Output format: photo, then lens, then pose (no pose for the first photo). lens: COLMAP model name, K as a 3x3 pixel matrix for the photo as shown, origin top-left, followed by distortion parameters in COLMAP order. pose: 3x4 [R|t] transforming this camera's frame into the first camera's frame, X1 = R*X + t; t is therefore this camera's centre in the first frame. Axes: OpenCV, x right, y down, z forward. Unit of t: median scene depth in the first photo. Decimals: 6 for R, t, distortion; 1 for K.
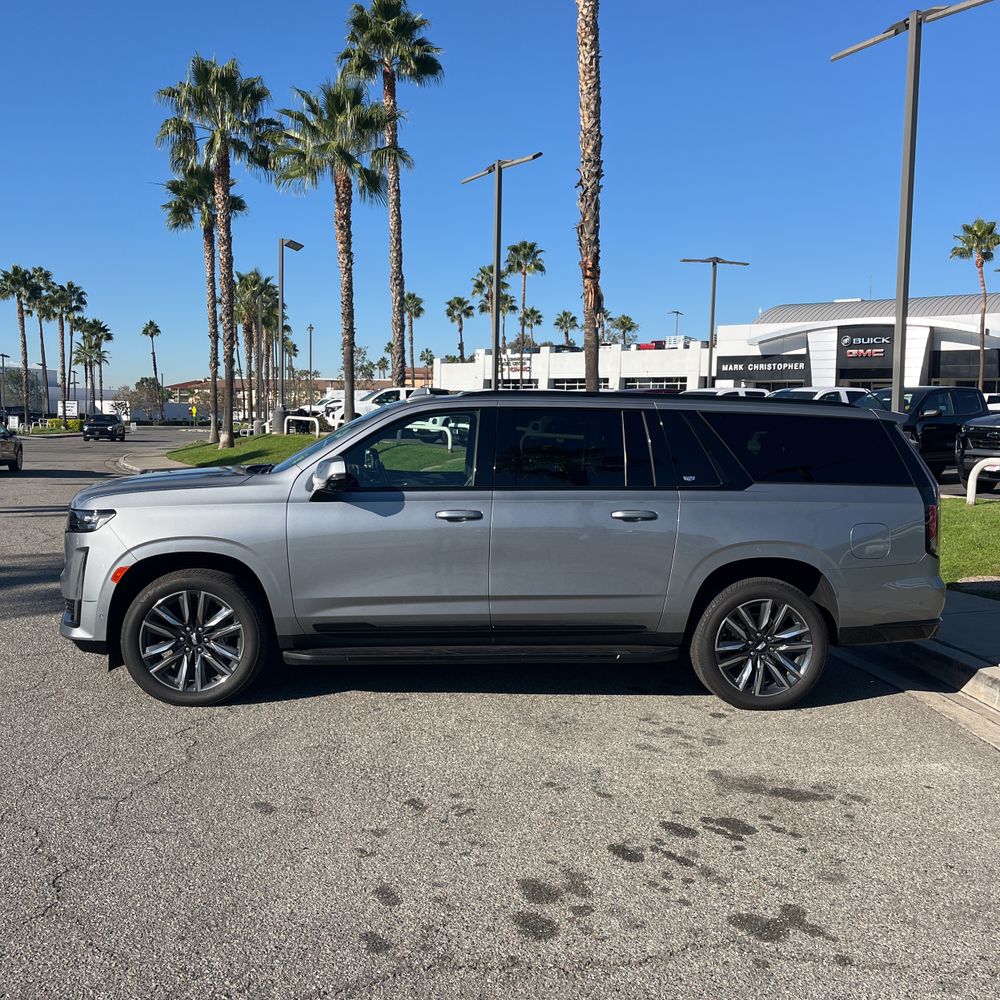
lens RADIAL K [[1015.0, 0, 518.2], [0, 1015.0, 508.0], [0, 0, 1]] dist [0.021076, 0.000000]
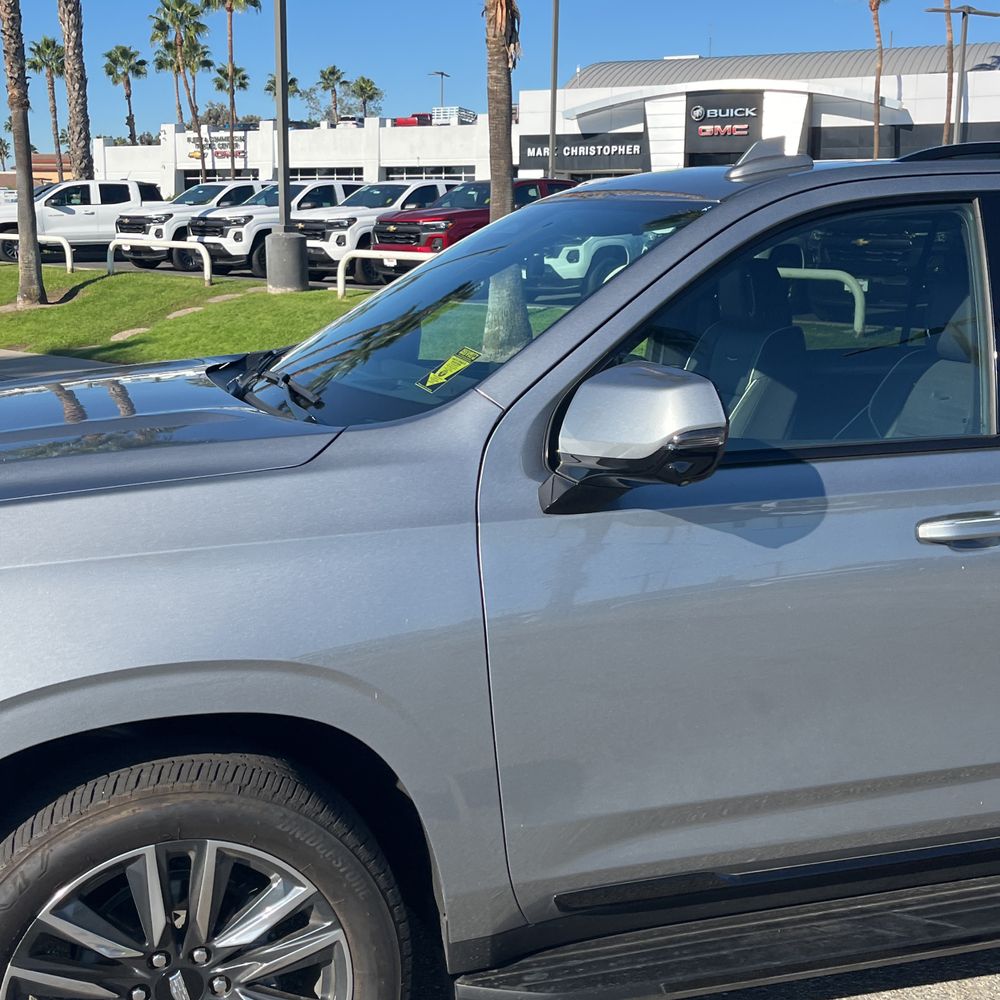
lens RADIAL K [[1372.8, 0, 490.0], [0, 1372.8, 495.5], [0, 0, 1]] dist [0.011858, 0.000000]
pose [[0.978999, -0.050746, 0.197446, -0.055736], [0.029639, 0.993663, 0.108424, -0.010389], [-0.201697, -0.100295, 0.974299, 0.111461]]
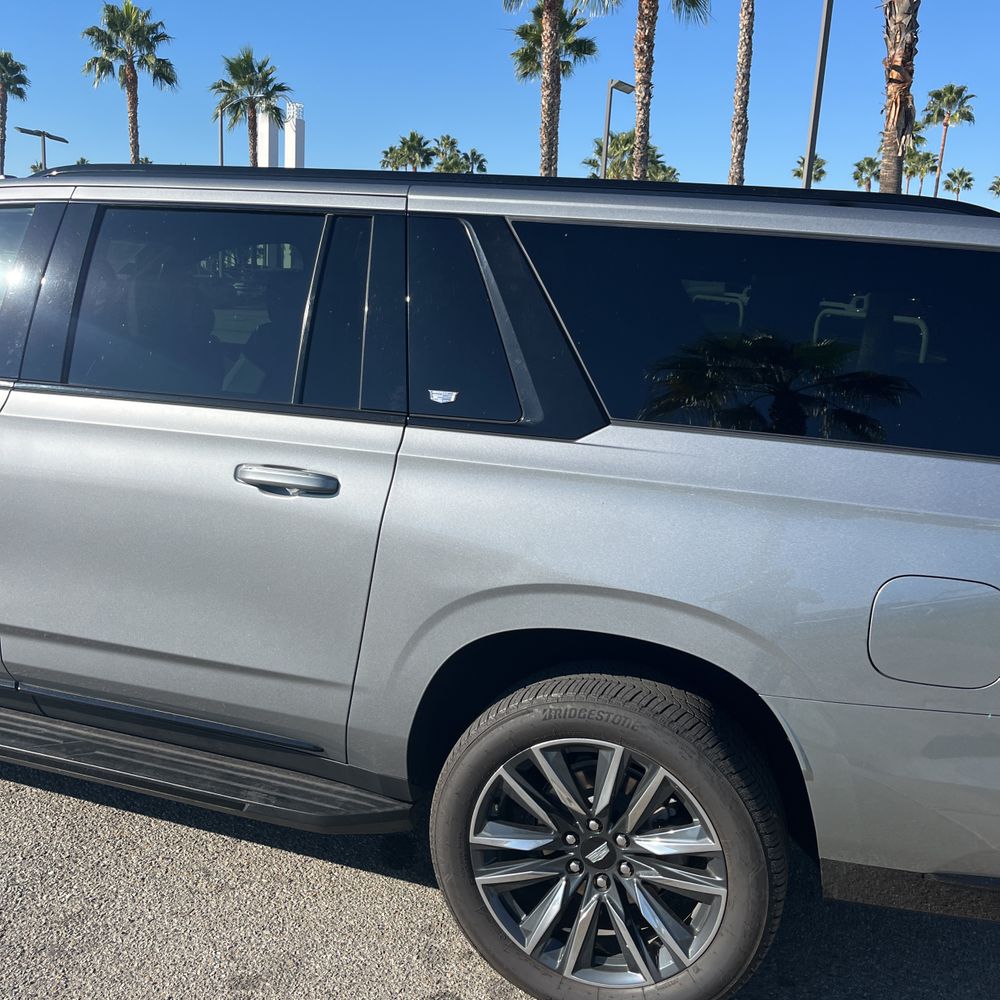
lens RADIAL K [[1015.0, 0, 495.8], [0, 1015.0, 501.1], [0, 0, 1]] dist [0.021076, 0.000000]
pose [[0.916400, 0.114946, -0.383403, 0.064662], [-0.070819, 0.989328, 0.127336, -0.007680], [0.393948, -0.089539, 0.914761, 0.125891]]
